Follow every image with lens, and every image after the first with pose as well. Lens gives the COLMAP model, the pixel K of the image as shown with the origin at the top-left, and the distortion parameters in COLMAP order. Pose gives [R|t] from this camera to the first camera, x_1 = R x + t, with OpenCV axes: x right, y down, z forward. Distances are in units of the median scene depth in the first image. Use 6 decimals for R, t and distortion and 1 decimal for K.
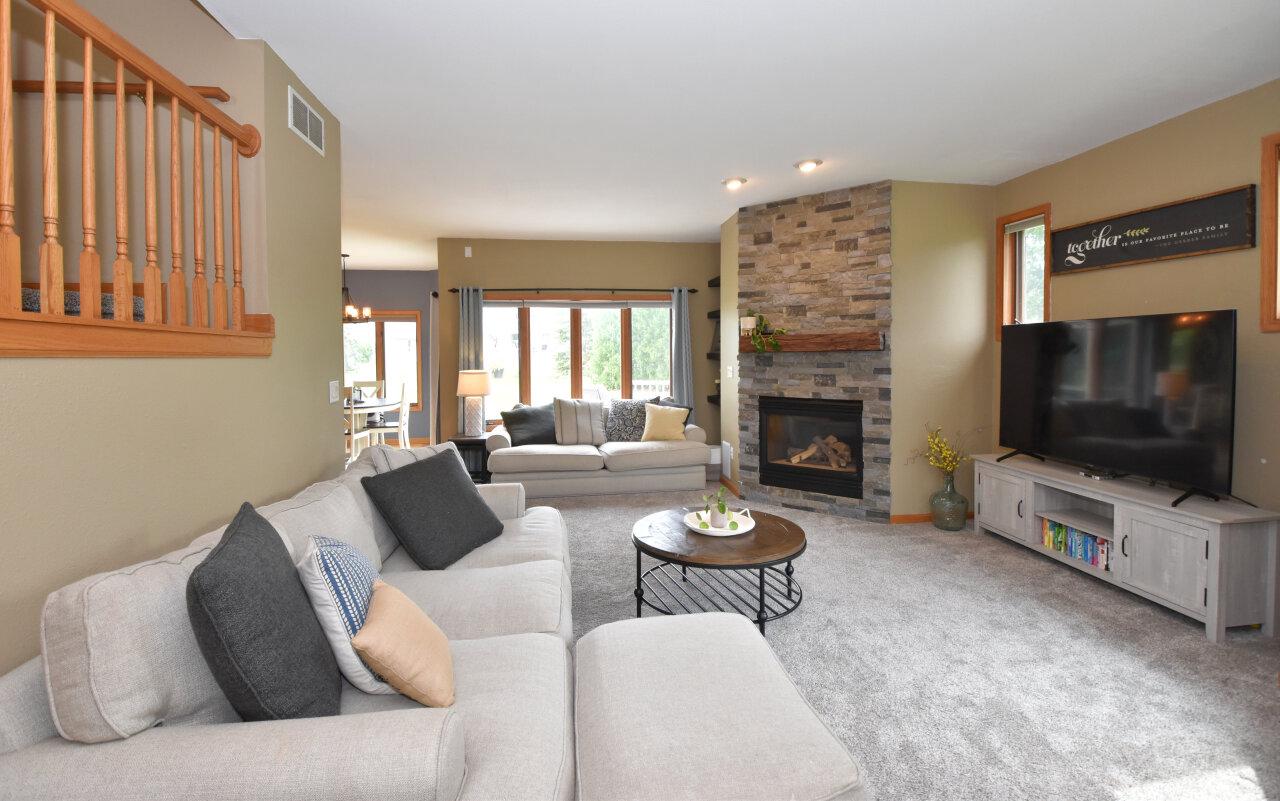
lens RADIAL K [[557.7, 0, 640.0], [0, 557.7, 369.0], [0, 0, 1]] dist [-0.003154, -0.012073]
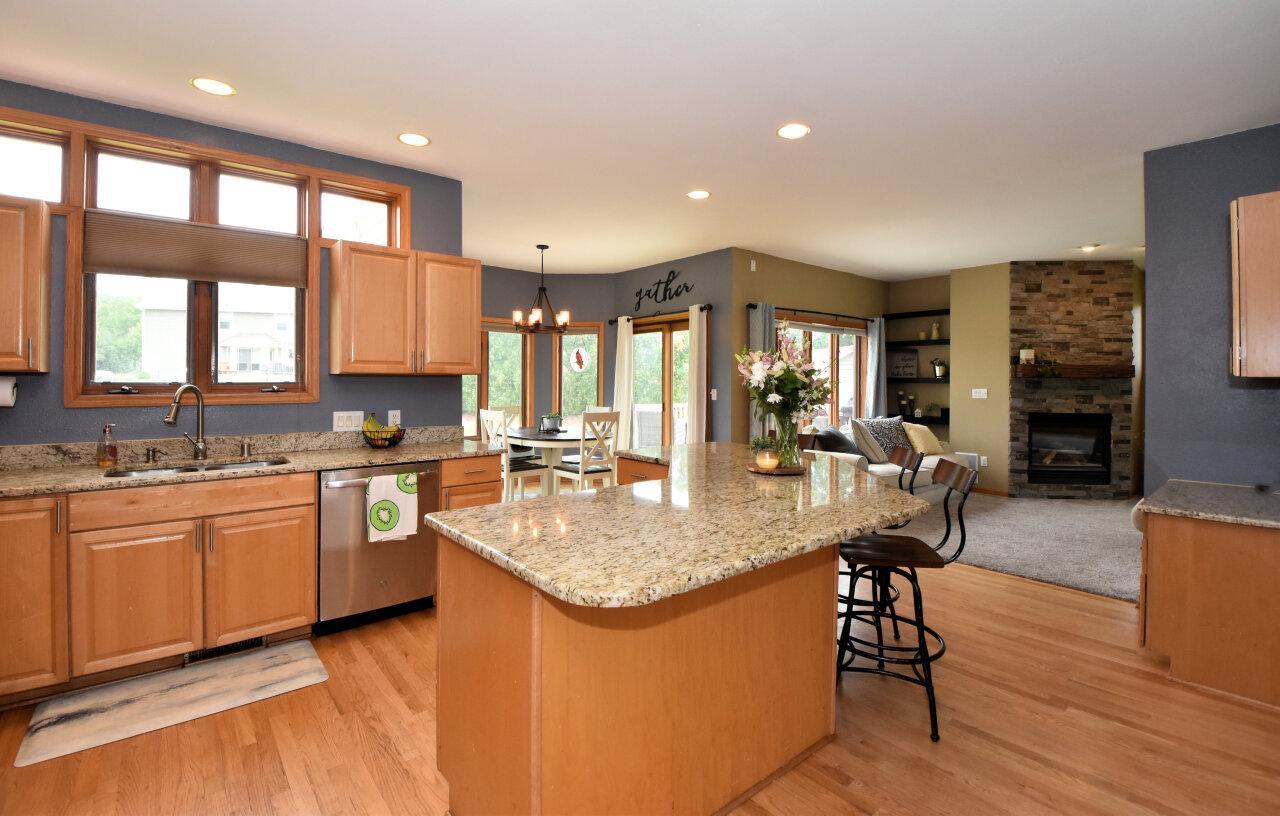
lens RADIAL K [[572.3, 0, 631.9], [0, 572.3, 378.7], [0, 0, 1]] dist [-0.030950, -0.004589]
pose [[0.862987, 0.012485, 0.505071, -1.263589], [0.000522, 0.999672, -0.025603, 0.004278], [-0.505225, 0.022359, 0.862698, 0.377680]]
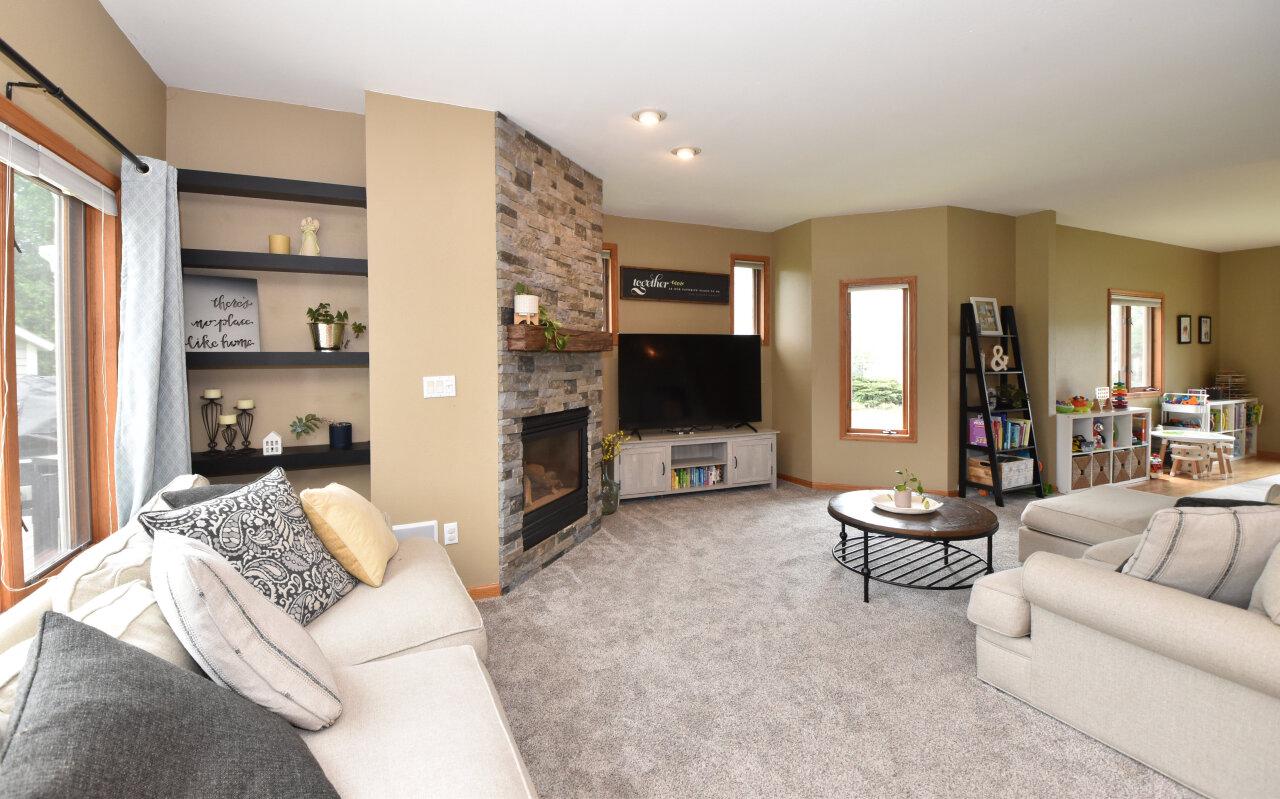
lens RADIAL K [[557.7, 0, 628.2], [0, 557.7, 366.9], [0, 0, 1]] dist [-0.003154, -0.012073]
pose [[-0.269618, -0.007283, 0.962940, -0.473895], [0.032249, 0.999342, 0.016587, -0.019548], [-0.962427, 0.035526, -0.269205, 1.113087]]
